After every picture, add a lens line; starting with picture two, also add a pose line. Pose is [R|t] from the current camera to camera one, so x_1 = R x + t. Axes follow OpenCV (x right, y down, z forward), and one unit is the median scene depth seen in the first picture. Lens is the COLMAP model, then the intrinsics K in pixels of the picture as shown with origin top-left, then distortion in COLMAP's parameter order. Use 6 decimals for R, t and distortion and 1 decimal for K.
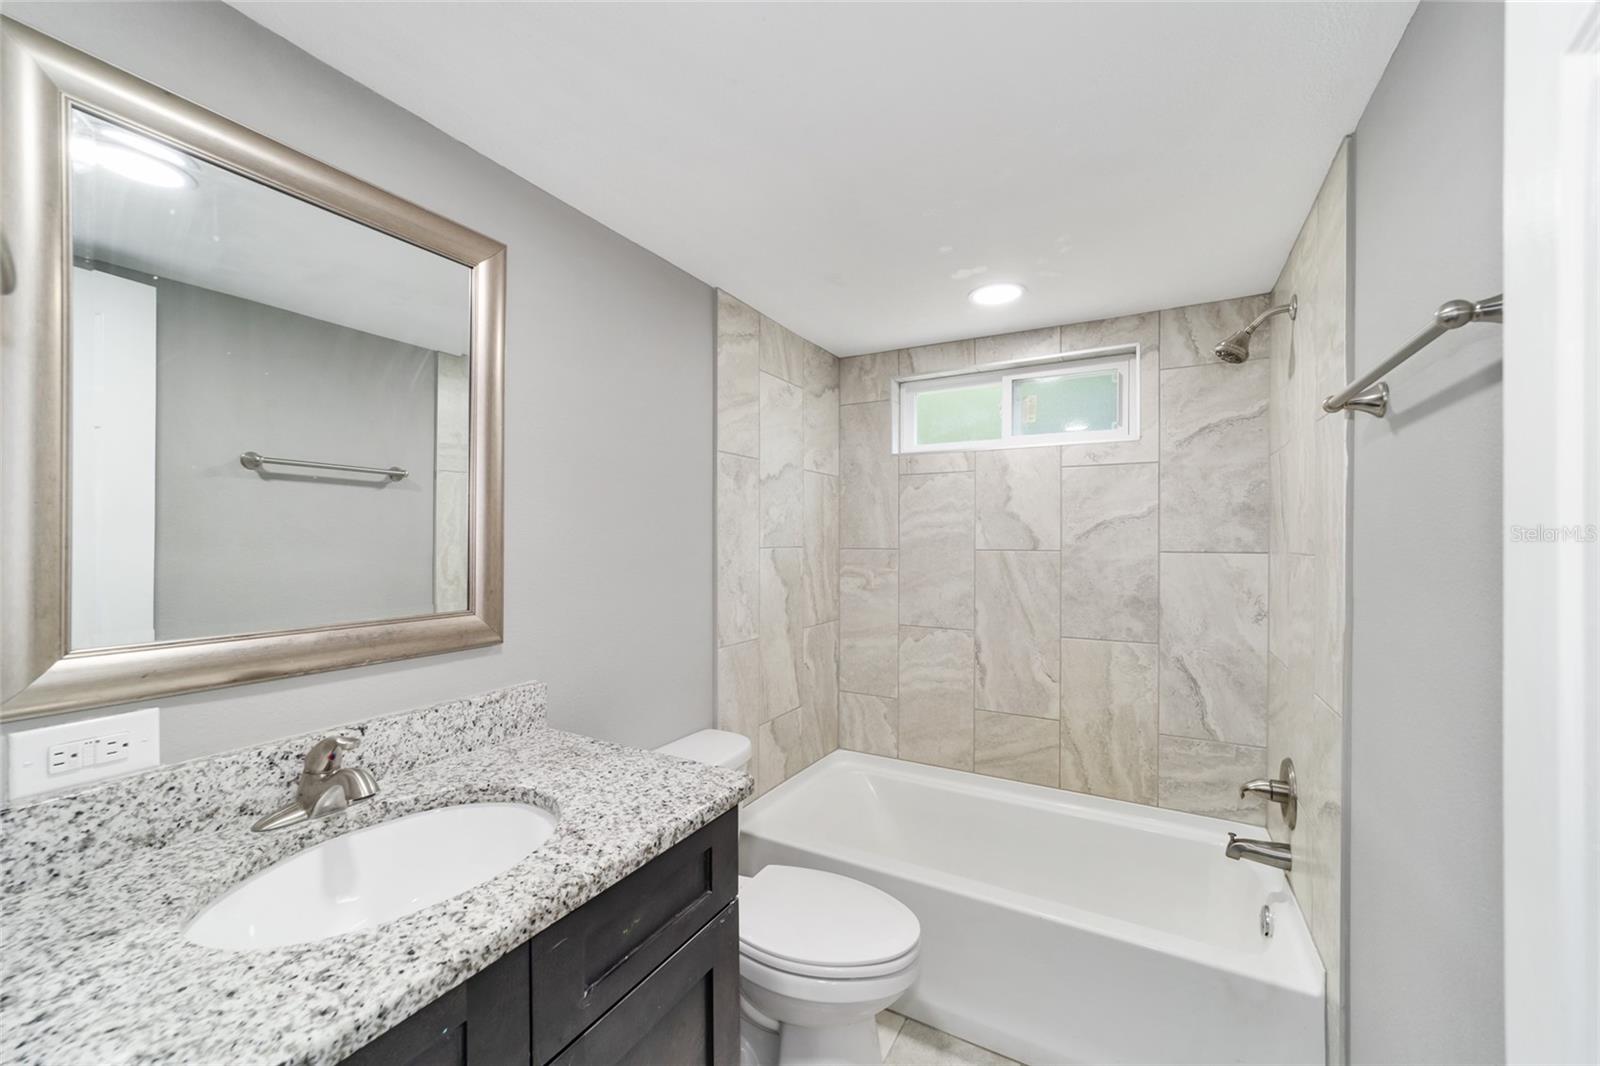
lens RADIAL K [[620.0, 0, 799.0], [0, 620.0, 536.7], [0, 0, 1]] dist [-0.019595, 0.009236]
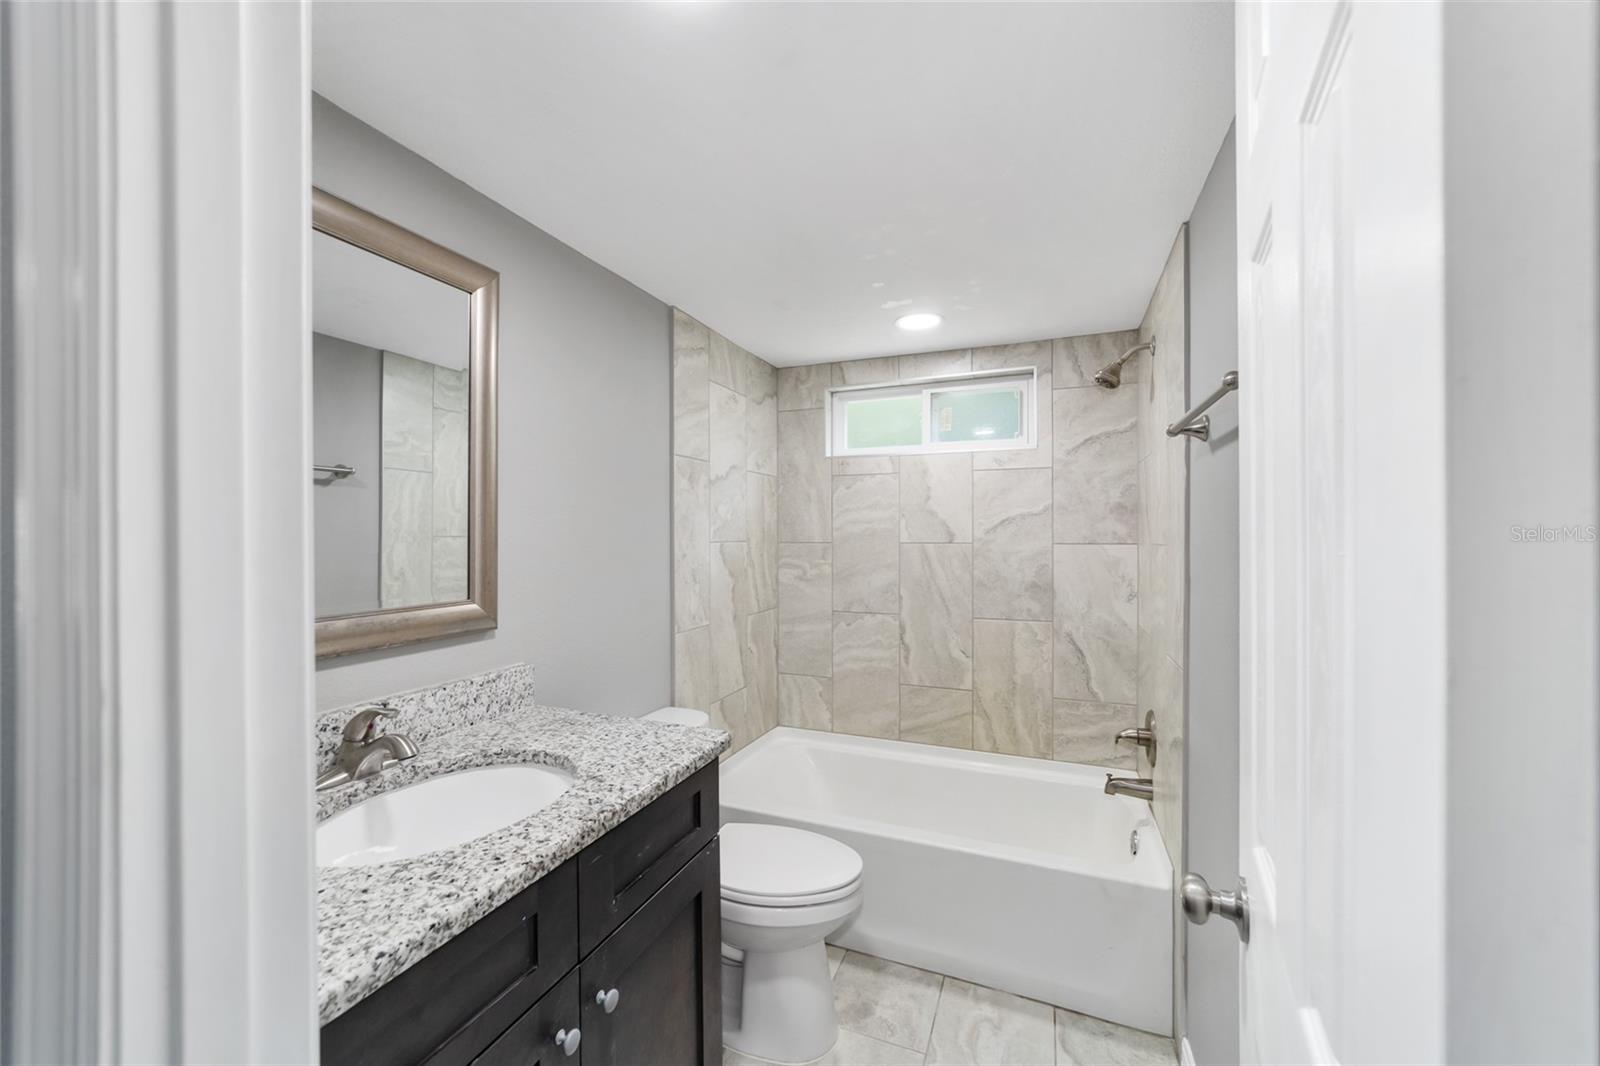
lens RADIAL K [[613.2, 0, 796.5], [0, 613.2, 530.8], [0, 0, 1]] dist [-0.019929, 0.008953]
pose [[0.992108, -0.003905, 0.125326, -0.061224], [0.004017, 0.999992, -0.000640, -0.001640], [-0.125323, 0.001138, 0.992115, -0.123936]]
